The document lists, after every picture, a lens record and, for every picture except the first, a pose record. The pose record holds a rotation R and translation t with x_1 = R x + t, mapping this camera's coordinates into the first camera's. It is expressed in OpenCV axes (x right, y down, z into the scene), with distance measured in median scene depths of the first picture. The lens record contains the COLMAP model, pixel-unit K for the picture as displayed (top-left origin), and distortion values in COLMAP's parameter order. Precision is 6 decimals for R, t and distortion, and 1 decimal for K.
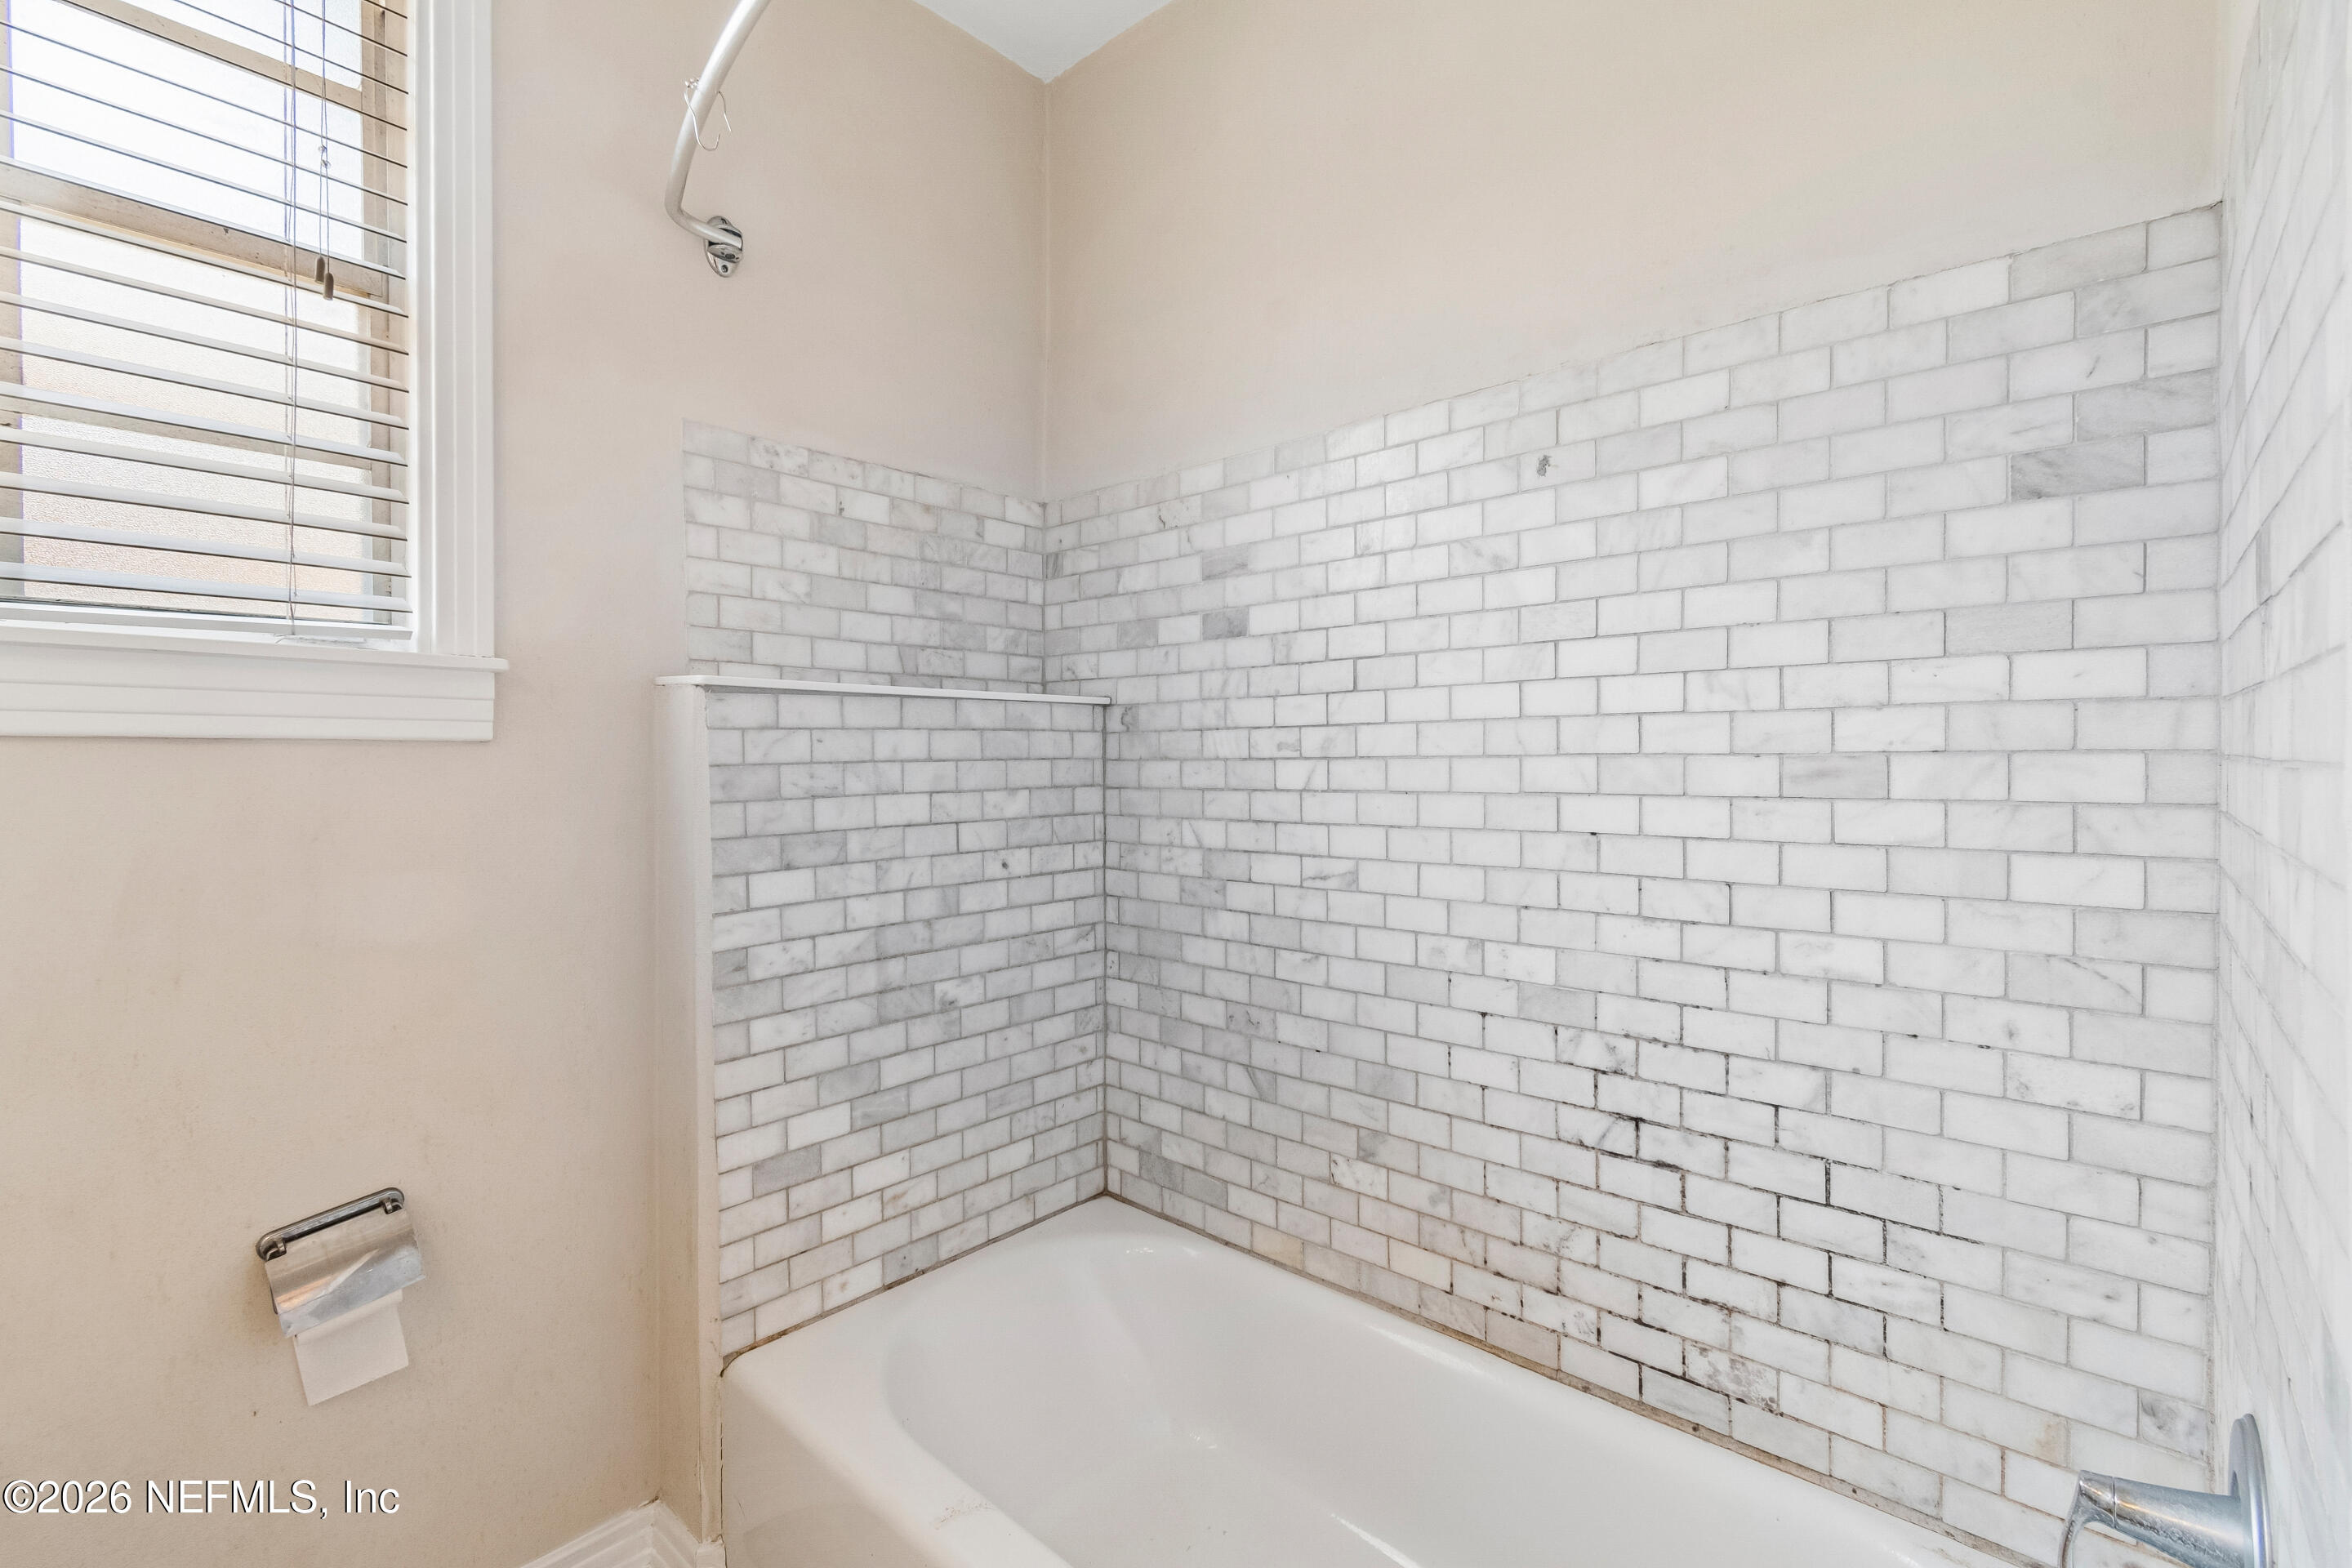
lens RADIAL K [[1051.6, 0, 1164.7], [0, 1051.6, 769.3], [0, 0, 1]] dist [0.011159, -0.001991]
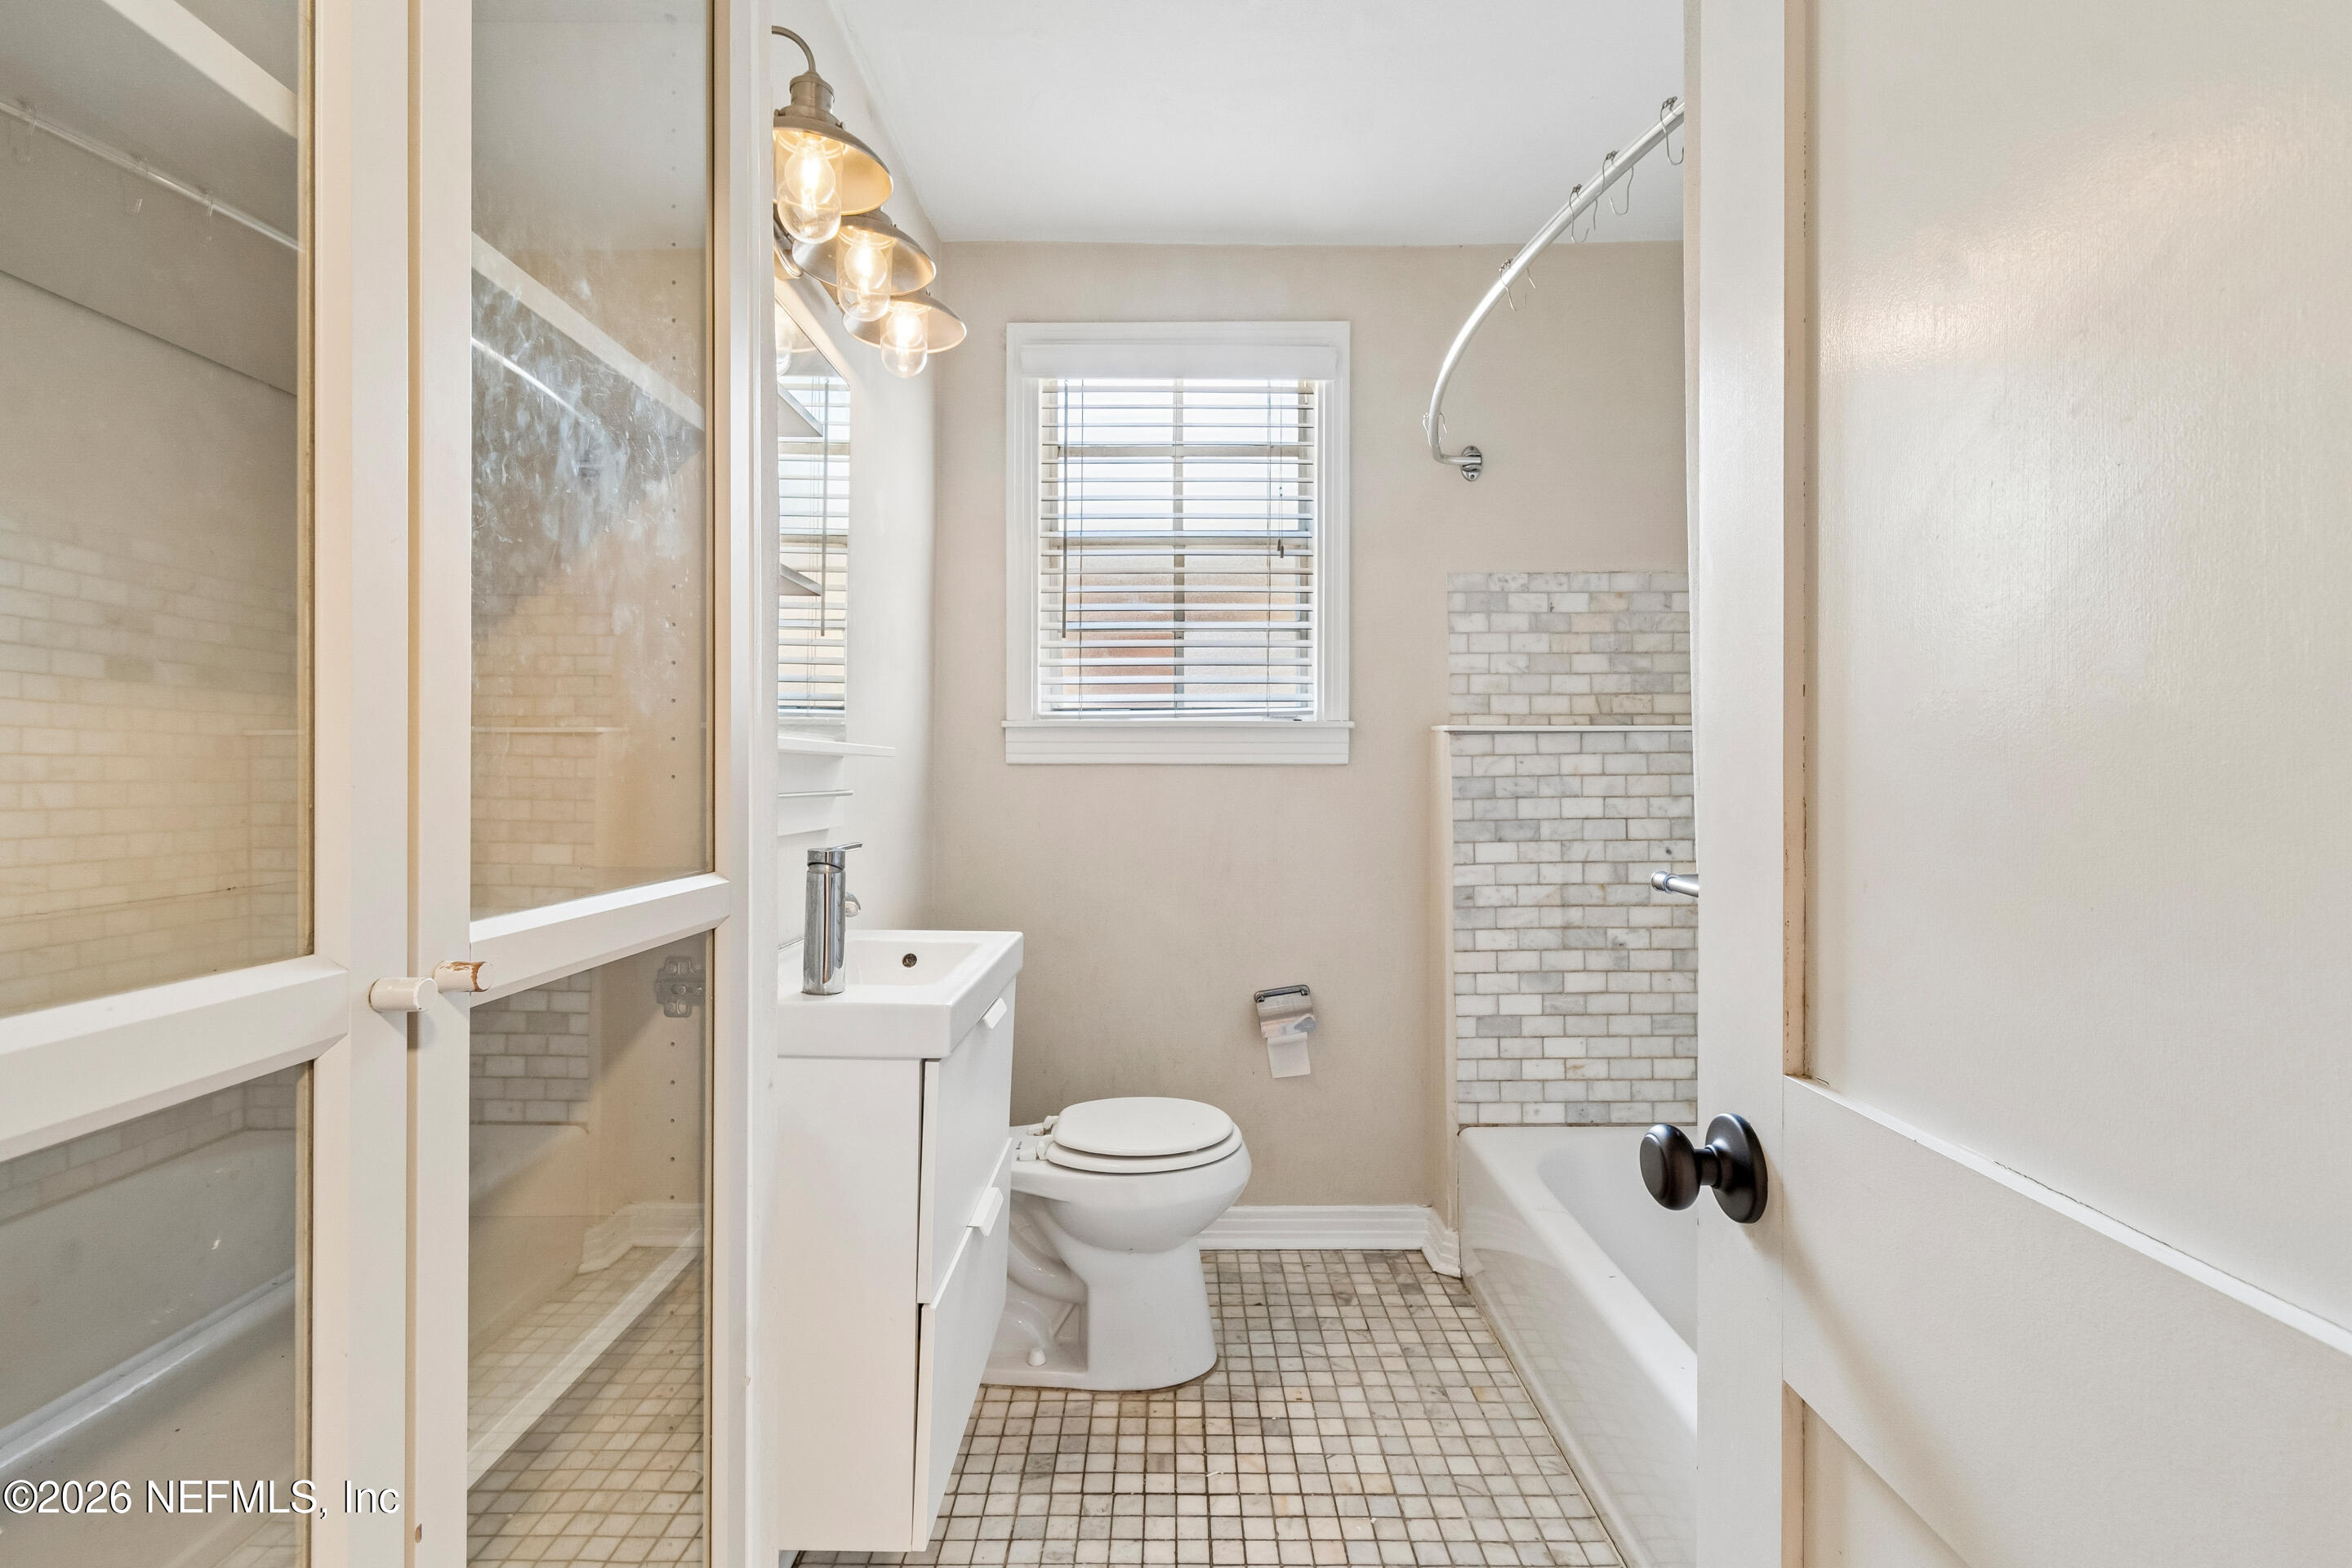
lens RADIAL K [[1051.6, 0, 1177.1], [0, 1051.6, 777.7], [0, 0, 1]] dist [0.011159, -0.001991]
pose [[0.683702, 0.003287, -0.729754, 0.454120], [-0.008453, 0.999958, -0.003416, 0.005691], [0.729712, 0.008504, 0.683701, -0.444007]]
